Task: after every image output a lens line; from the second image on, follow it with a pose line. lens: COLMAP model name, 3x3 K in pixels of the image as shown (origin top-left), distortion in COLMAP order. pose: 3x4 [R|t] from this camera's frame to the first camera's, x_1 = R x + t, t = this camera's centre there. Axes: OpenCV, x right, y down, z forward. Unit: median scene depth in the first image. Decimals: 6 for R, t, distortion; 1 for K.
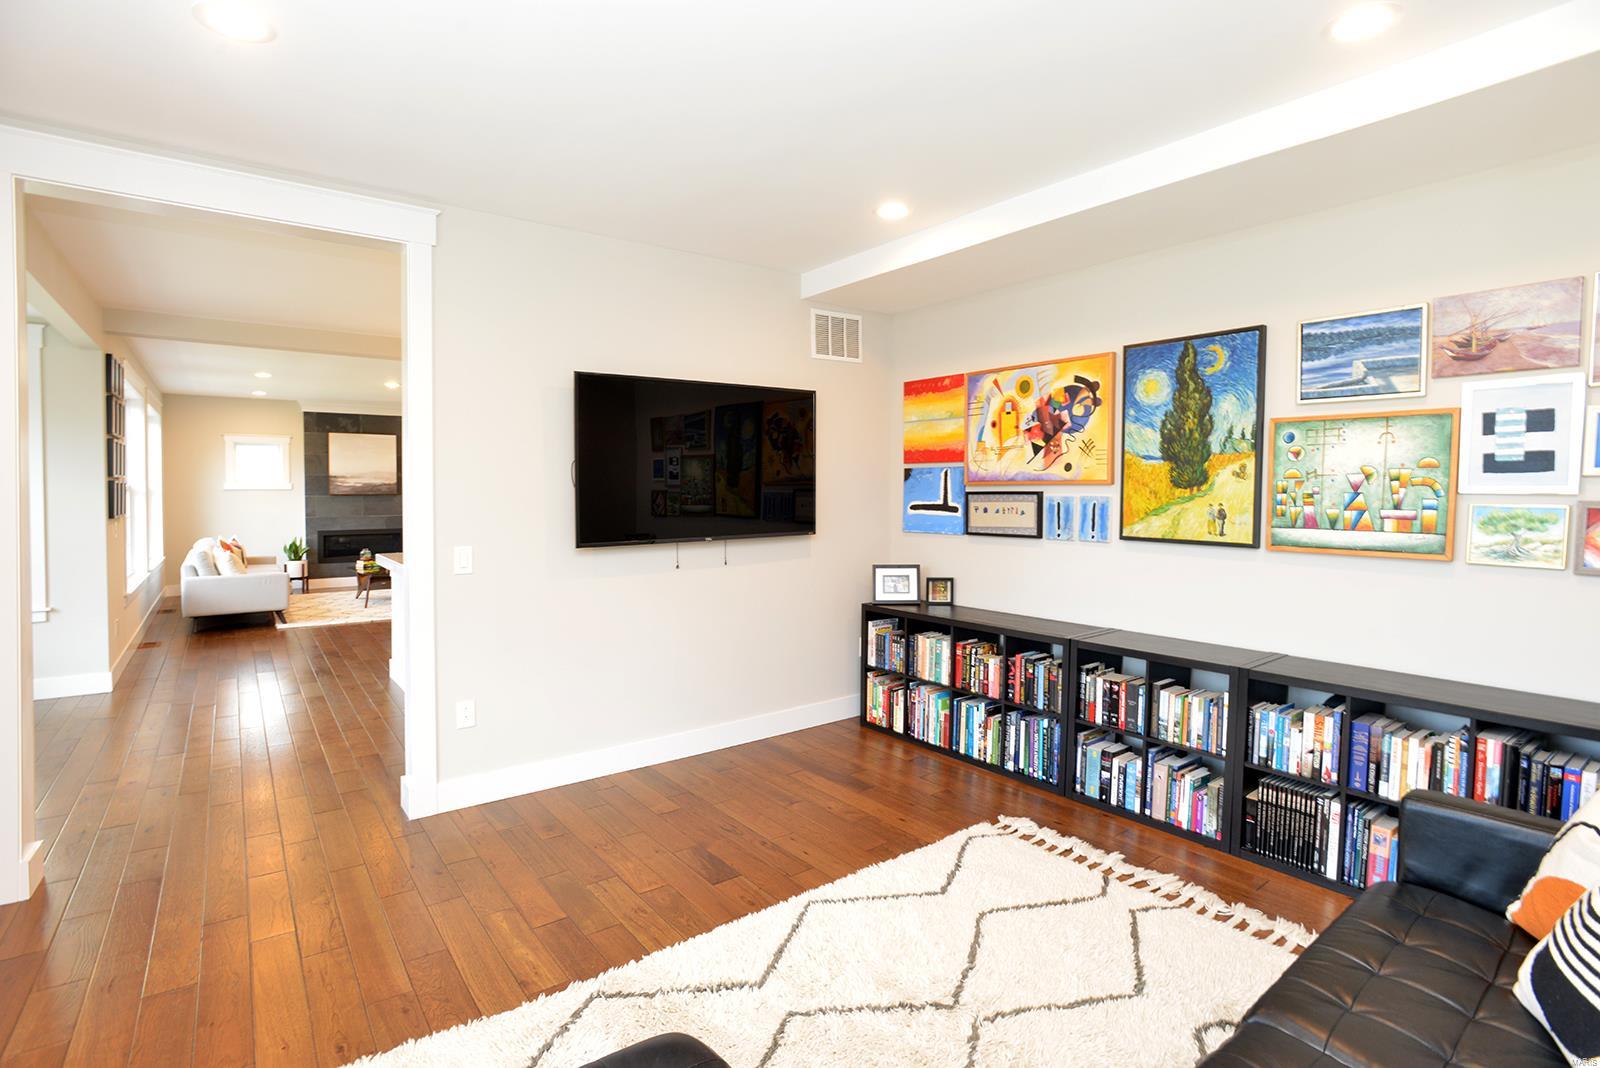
lens RADIAL K [[797.1, 0, 797.7], [0, 797.1, 541.4], [0, 0, 1]] dist [0.004281, 0.006660]
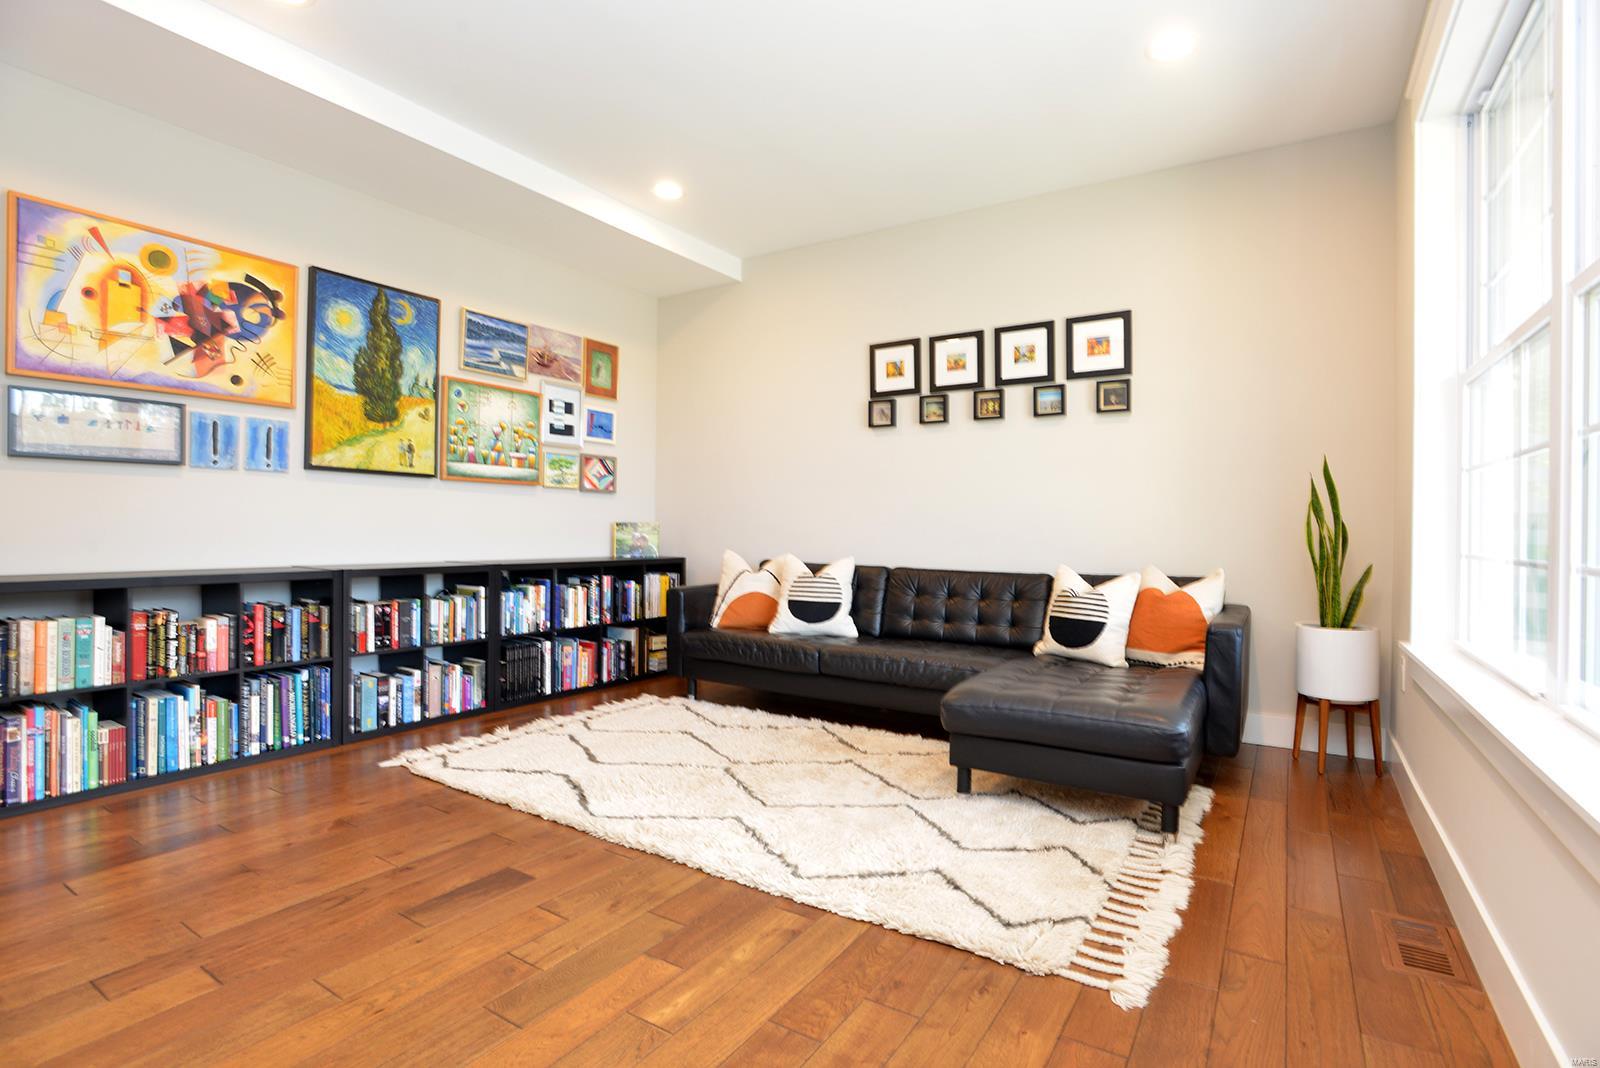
lens RADIAL K [[797.1, 0, 798.4], [0, 797.1, 528.4], [0, 0, 1]] dist [0.004281, 0.006660]
pose [[-0.315254, 0.000037, 0.949007, -0.725662], [0.054325, 0.998361, 0.018007, 0.088929], [-0.947451, 0.057231, -0.314739, 0.812820]]
